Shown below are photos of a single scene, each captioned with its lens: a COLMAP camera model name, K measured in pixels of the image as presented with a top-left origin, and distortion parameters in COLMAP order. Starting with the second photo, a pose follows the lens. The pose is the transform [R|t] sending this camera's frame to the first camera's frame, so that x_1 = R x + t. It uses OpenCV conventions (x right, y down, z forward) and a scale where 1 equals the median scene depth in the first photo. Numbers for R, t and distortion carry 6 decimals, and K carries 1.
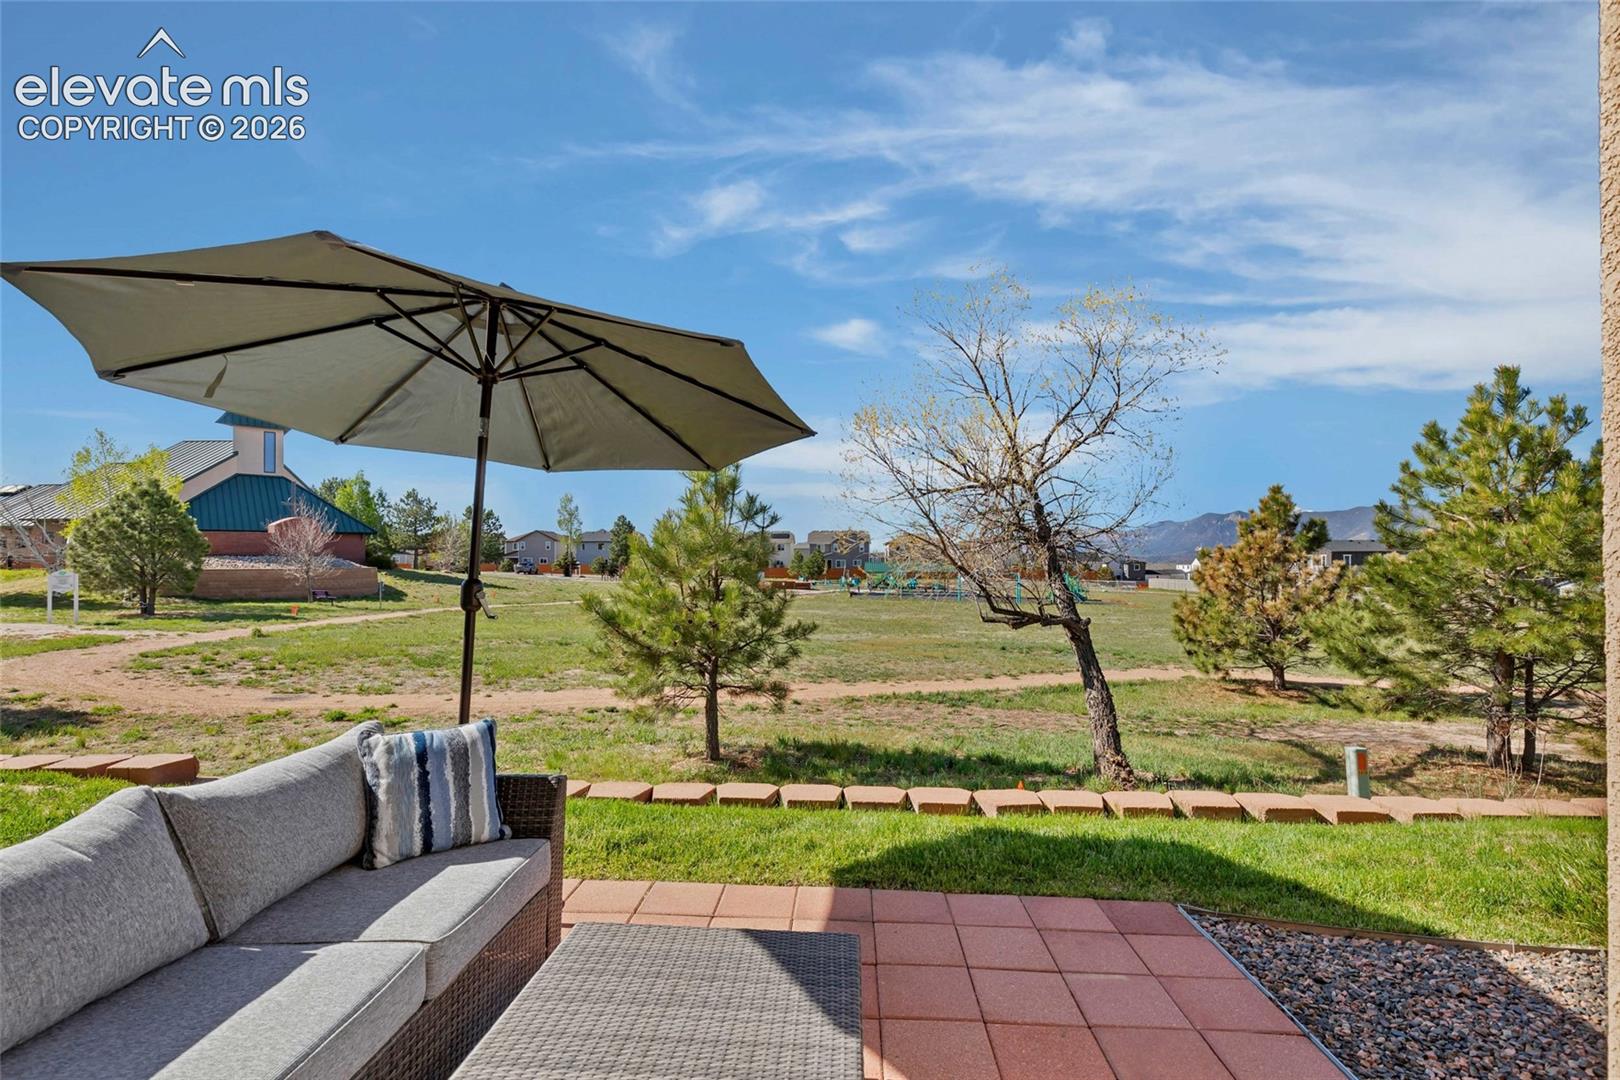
lens RADIAL K [[733.6, 0, 814.2], [0, 733.6, 550.3], [0, 0, 1]] dist [0.004099, -0.000119]
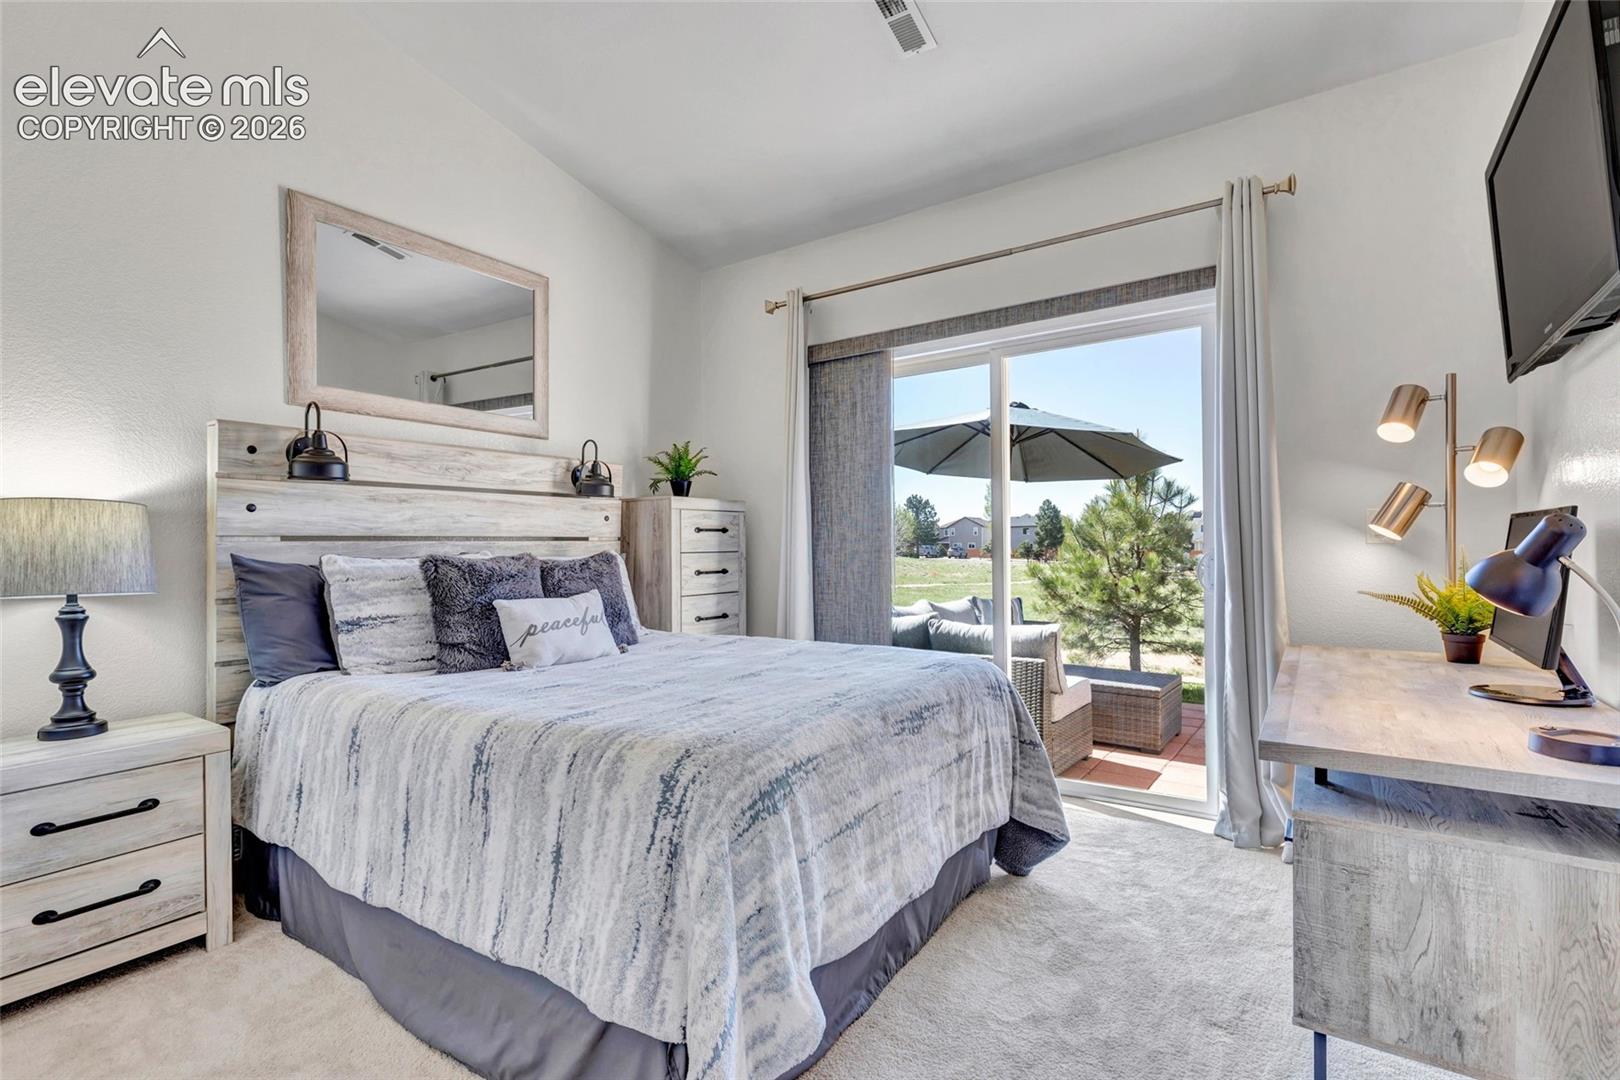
lens RADIAL K [[738.9, 0, 814.1], [0, 738.9, 551.9], [0, 0, 1]] dist [-0.001040, -0.000016]
pose [[0.848060, -0.007163, -0.529851, 0.058037], [0.019053, 0.999674, 0.016981, 0.008183], [0.529557, -0.024496, 0.847920, -0.309967]]
